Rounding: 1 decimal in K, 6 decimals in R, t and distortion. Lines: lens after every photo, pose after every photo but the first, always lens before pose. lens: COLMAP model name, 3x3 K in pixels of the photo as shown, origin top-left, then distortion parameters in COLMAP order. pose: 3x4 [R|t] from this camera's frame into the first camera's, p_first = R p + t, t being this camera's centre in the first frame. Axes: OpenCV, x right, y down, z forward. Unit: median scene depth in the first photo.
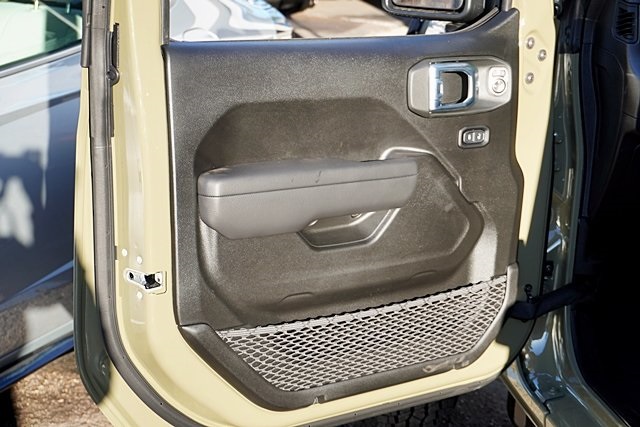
lens RADIAL K [[1209.2, 0, 319.6], [0, 1209.2, 213.8], [0, 0, 1]] dist [-0.033003, 0.000000]
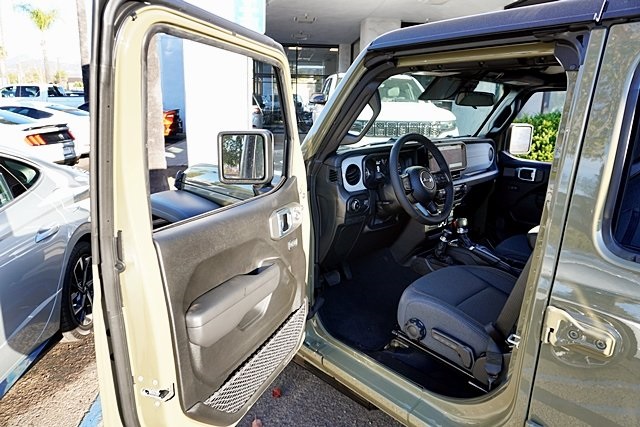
lens RADIAL K [[417.5, 0, 320.3], [0, 417.5, 212.4], [0, 0, 1]] dist [-0.041758, -0.000388]
pose [[0.847761, -0.153252, 0.507755, -0.196837], [0.161501, 0.986473, 0.028094, -0.144435], [-0.505192, 0.058186, 0.861043, 0.443164]]
